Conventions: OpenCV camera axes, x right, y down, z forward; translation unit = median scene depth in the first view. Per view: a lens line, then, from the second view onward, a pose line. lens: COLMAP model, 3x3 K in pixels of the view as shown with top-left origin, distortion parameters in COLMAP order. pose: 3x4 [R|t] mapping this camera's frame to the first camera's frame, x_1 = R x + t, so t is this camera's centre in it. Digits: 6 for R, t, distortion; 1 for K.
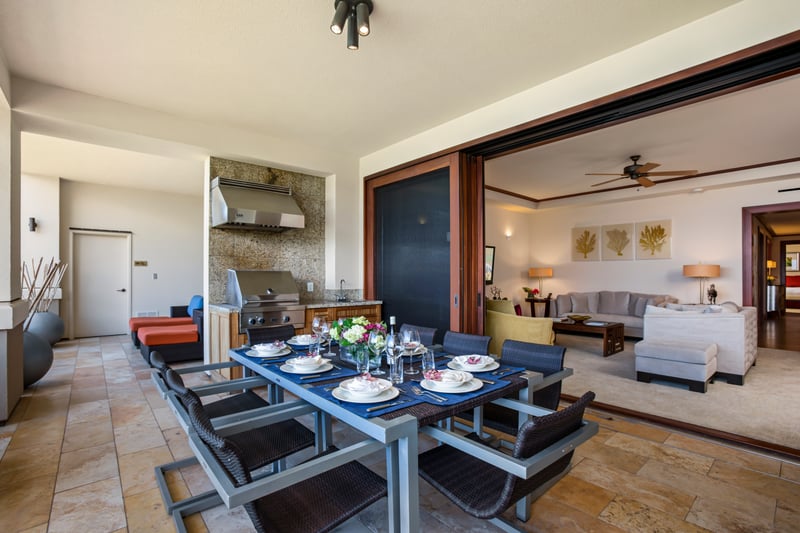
lens RADIAL K [[366.7, 0, 401.0], [0, 366.7, 272.5], [0, 0, 1]] dist [-0.020244, 0.003247]
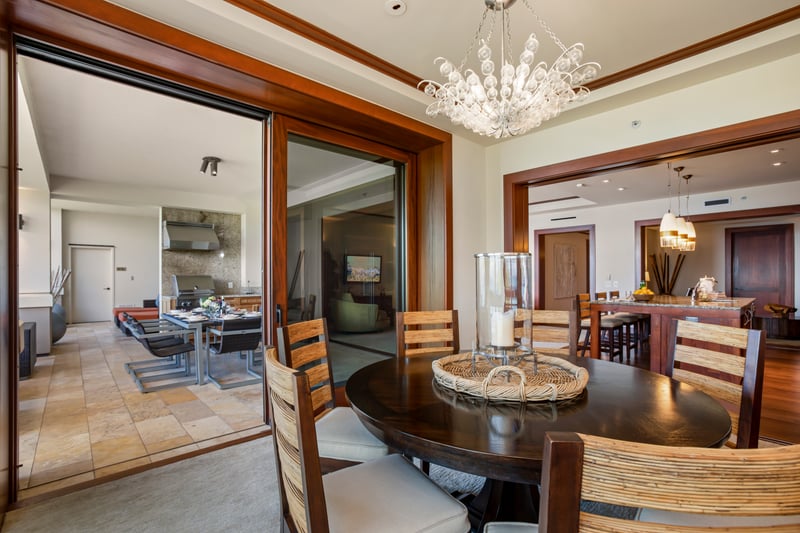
lens RADIAL K [[366.7, 0, 403.6], [0, 366.7, 272.6], [0, 0, 1]] dist [-0.020244, 0.003247]
pose [[0.999409, -0.003785, 0.034177, 0.469180], [0.003751, 0.999992, 0.001065, -0.014411], [-0.034180, -0.000936, 0.999415, -0.628280]]
